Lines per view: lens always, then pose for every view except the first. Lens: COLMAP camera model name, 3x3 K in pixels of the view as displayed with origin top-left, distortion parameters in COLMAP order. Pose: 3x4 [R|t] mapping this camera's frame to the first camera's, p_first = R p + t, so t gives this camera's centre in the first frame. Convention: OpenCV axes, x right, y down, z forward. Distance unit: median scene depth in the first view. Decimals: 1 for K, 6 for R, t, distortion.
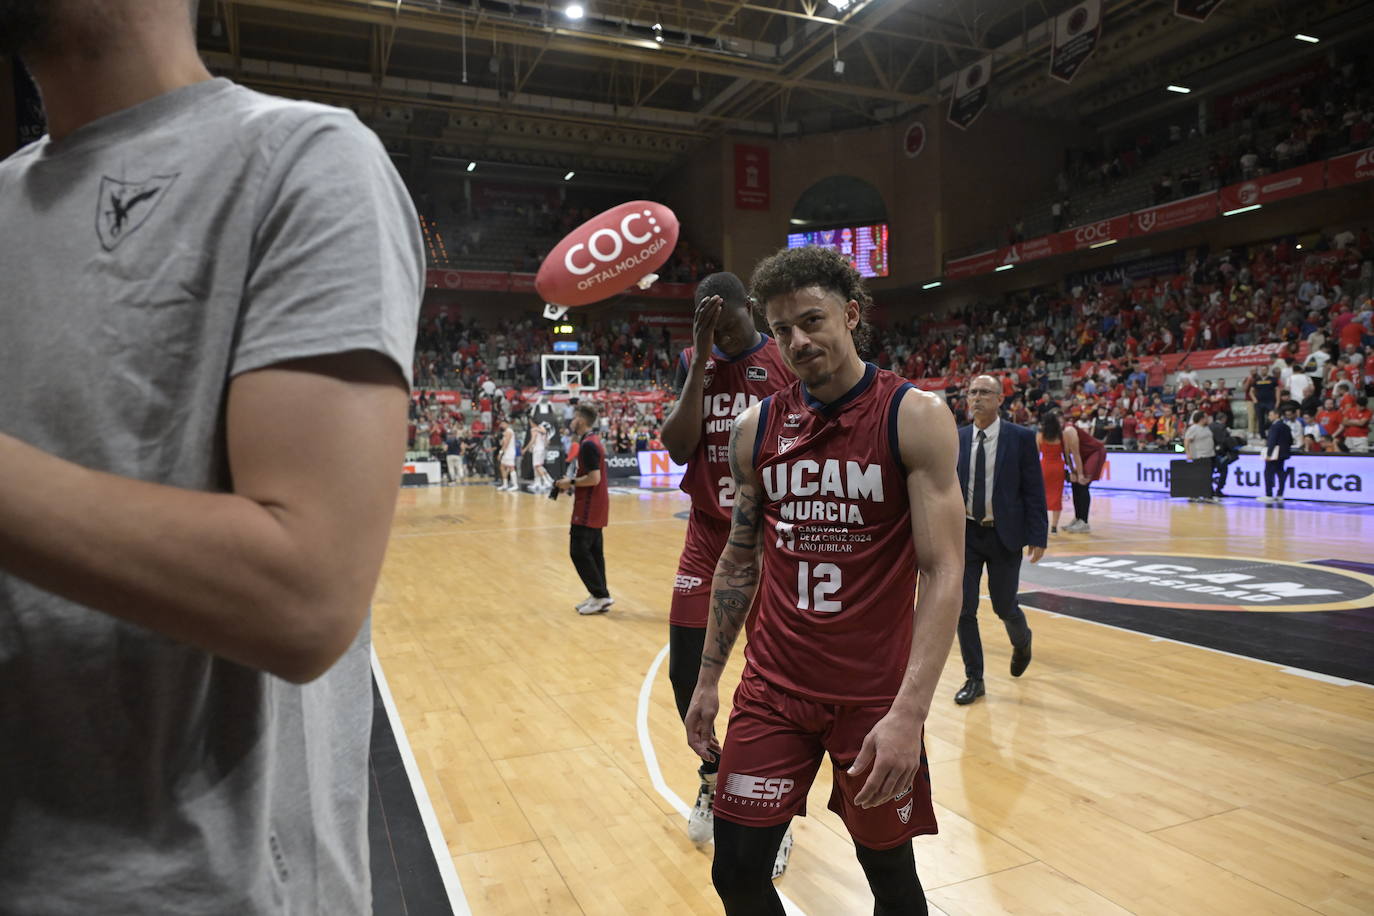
lens RADIAL K [[904.5, 0, 678.3], [0, 904.5, 455.4], [0, 0, 1]] dist [0.004029, -0.007933]
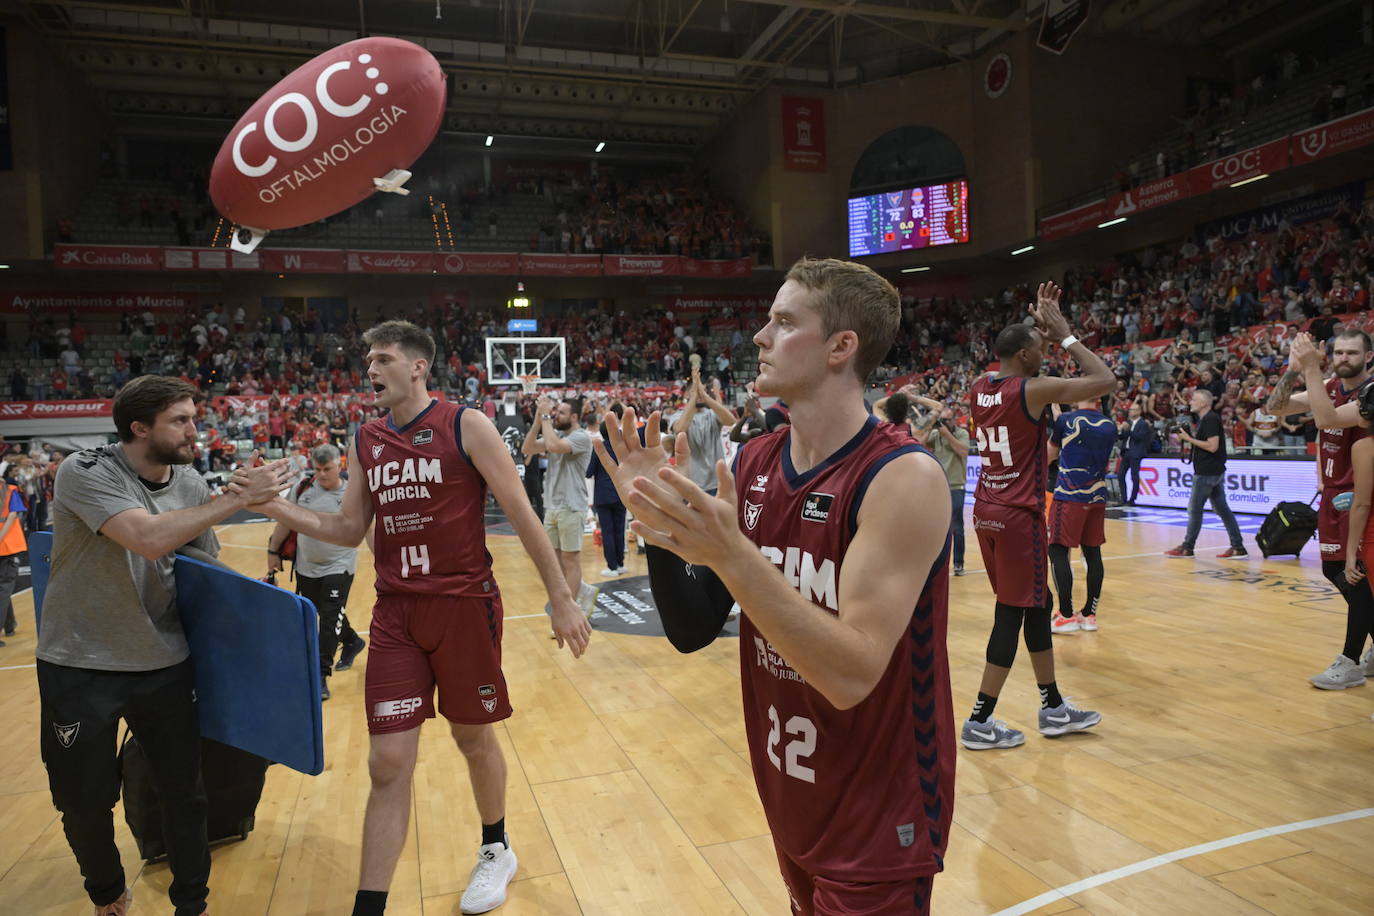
lens RADIAL K [[904.5, 0, 677.8], [0, 904.5, 452.9], [0, 0, 1]] dist [0.004029, -0.007933]
pose [[0.995463, -0.018912, -0.093247, 0.041295], [0.018820, 0.999821, -0.001865, -0.006547], [0.093266, 0.000102, 0.995641, 0.152072]]
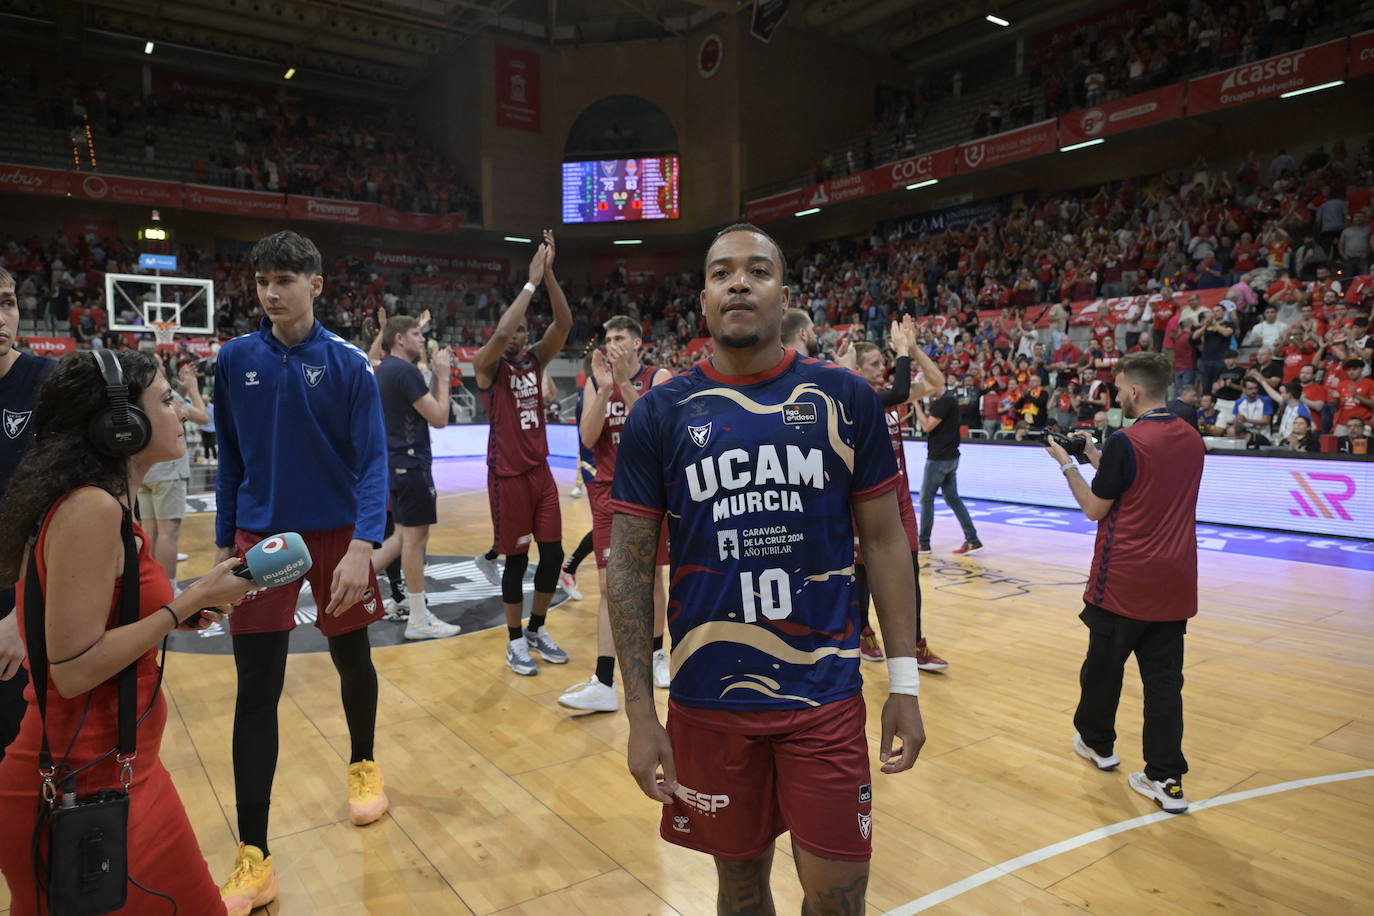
lens RADIAL K [[904.5, 0, 674.4], [0, 904.5, 462.2], [0, 0, 1]] dist [0.004029, -0.007933]
pose [[0.978026, -0.001352, 0.208479, 0.054690], [-0.007792, 0.999043, 0.043034, -0.006761], [-0.208338, -0.043712, 0.977080, 0.174870]]
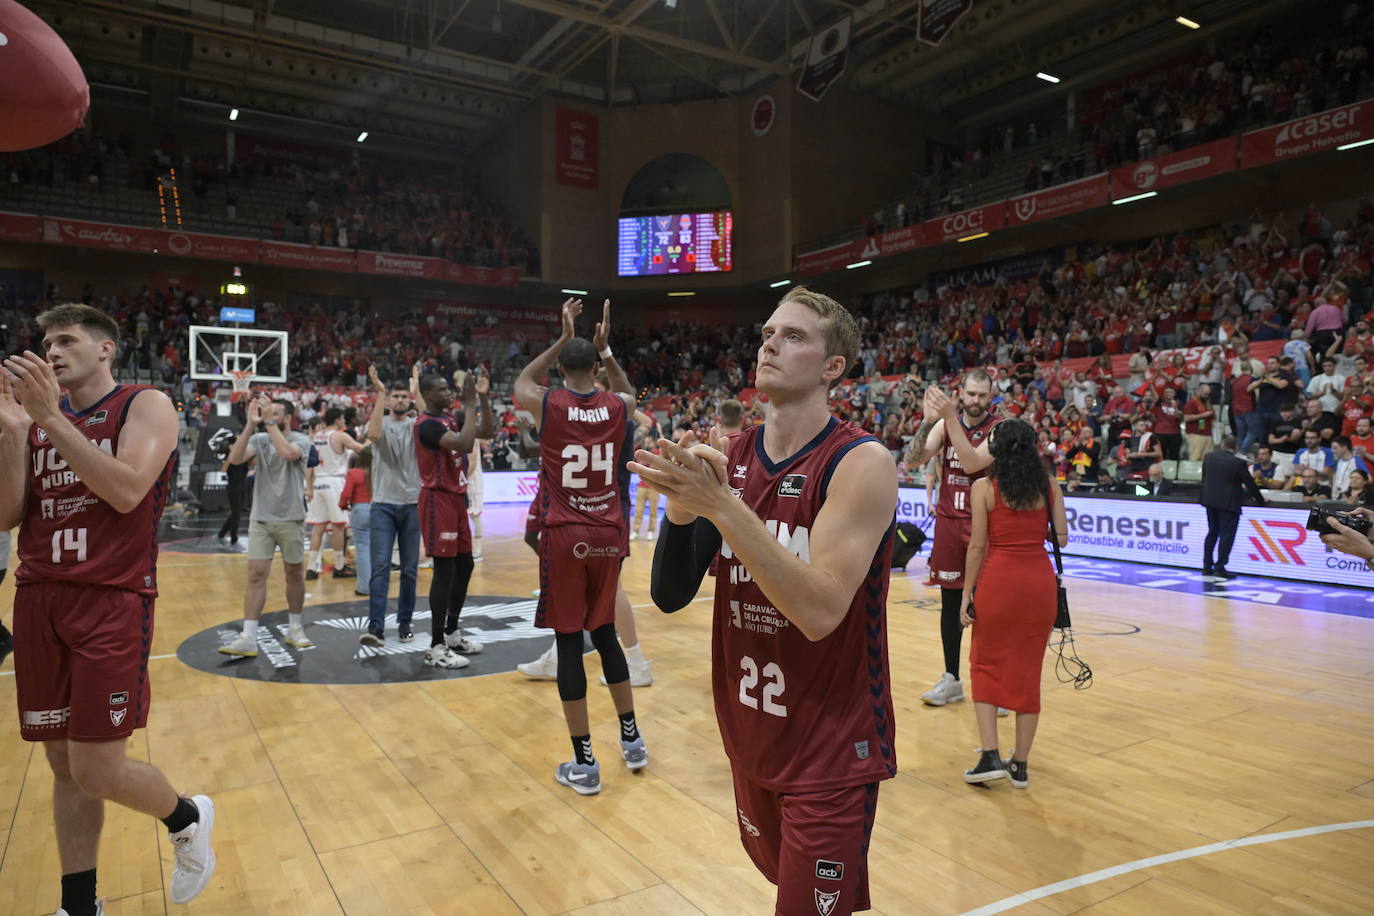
lens RADIAL K [[904.5, 0, 675.8], [0, 904.5, 453.5], [0, 0, 1]] dist [0.004029, -0.007933]
pose [[0.988015, 0.019401, 0.153132, 0.054028], [-0.016634, 0.999675, -0.019330, -0.006544], [-0.153458, 0.016551, 0.988017, 0.168779]]
